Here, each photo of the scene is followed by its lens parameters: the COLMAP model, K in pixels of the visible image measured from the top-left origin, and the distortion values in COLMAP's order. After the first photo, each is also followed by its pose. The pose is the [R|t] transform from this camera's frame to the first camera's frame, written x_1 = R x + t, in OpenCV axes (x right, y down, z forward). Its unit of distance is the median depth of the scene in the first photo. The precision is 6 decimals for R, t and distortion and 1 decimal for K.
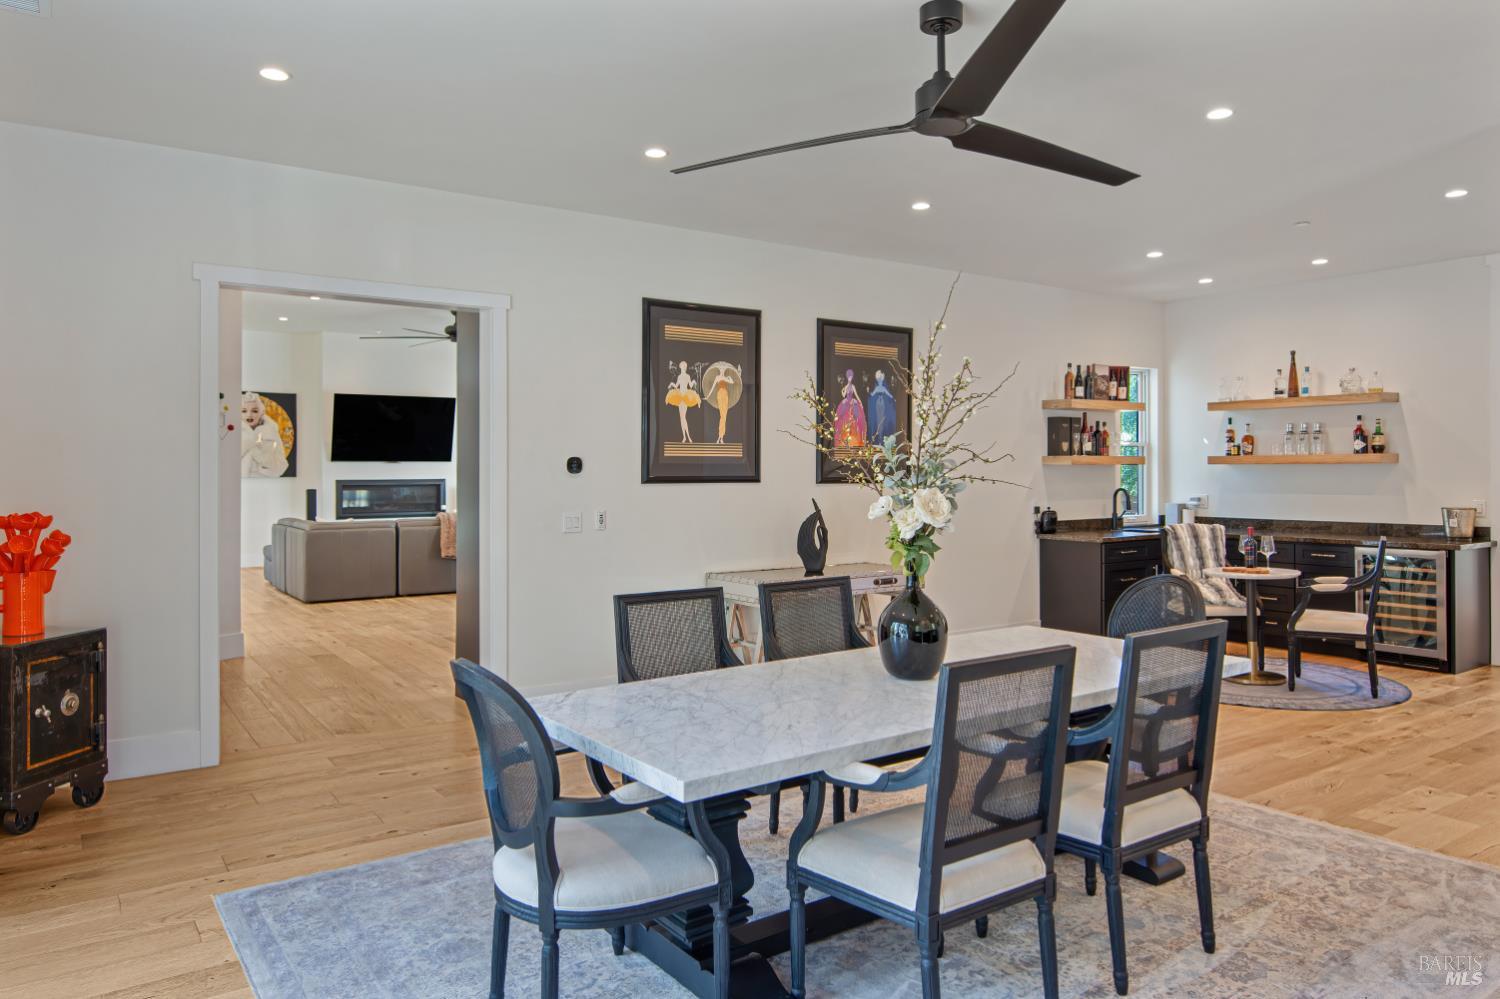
lens RADIAL K [[1021.9, 0, 740.5], [0, 1021.9, 470.2], [0, 0, 1]] dist [-0.000589, 0.002564]
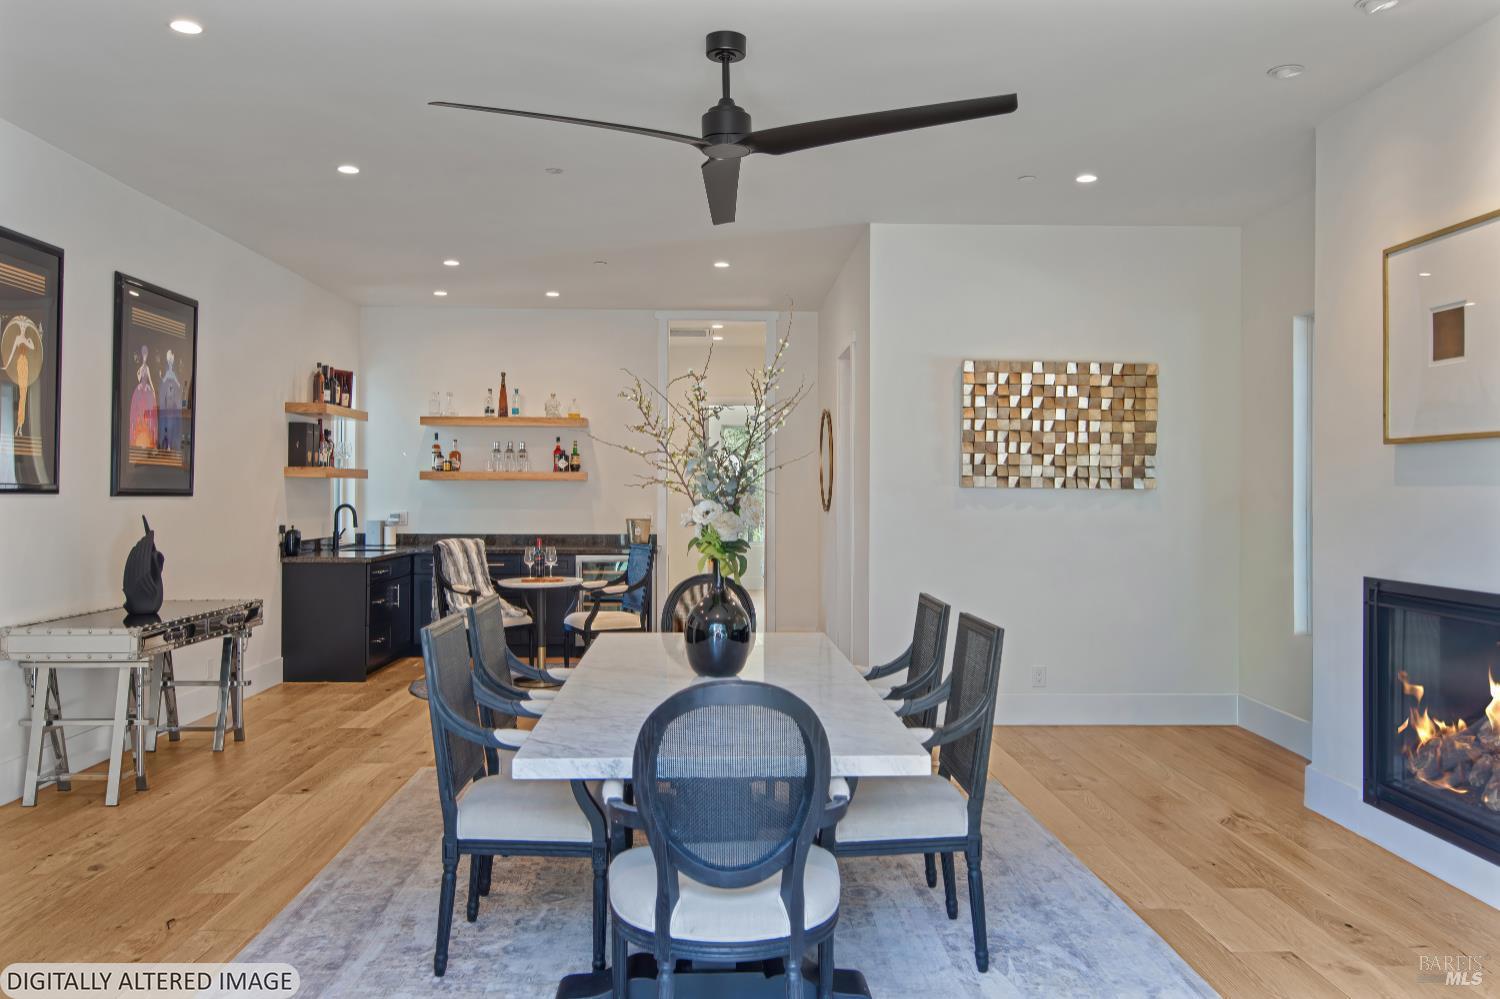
lens RADIAL K [[1173.7, 0, 756.7], [0, 1173.7, 491.7], [0, 0, 1]] dist [-0.002074, -0.004741]
pose [[0.534744, 0.008174, 0.844975, -0.337760], [-0.008560, 0.999954, -0.004256, 0.008416], [-0.844971, -0.004957, 0.534790, 0.136086]]
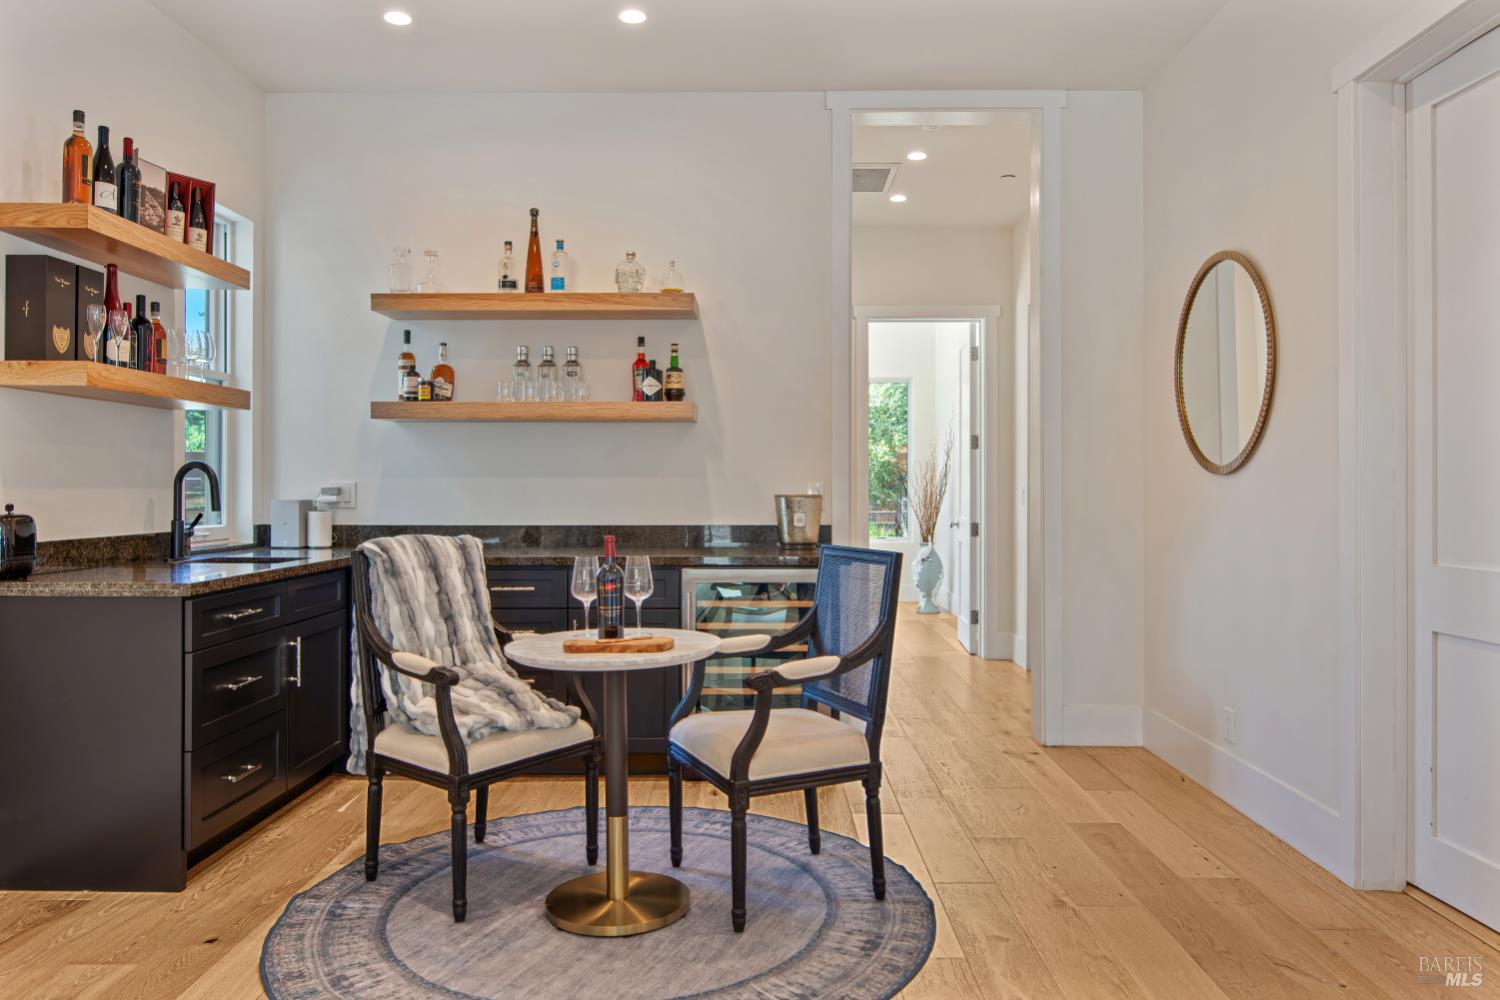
lens RADIAL K [[1055.8, 0, 742.6], [0, 1055.8, 491.0], [0, 0, 1]] dist [-0.011432, 0.005181]
pose [[0.574433, 0.003437, 0.818545, 0.152395], [-0.003777, 0.999992, -0.001548, 0.031657], [-0.818543, -0.002202, 0.574441, 0.594984]]
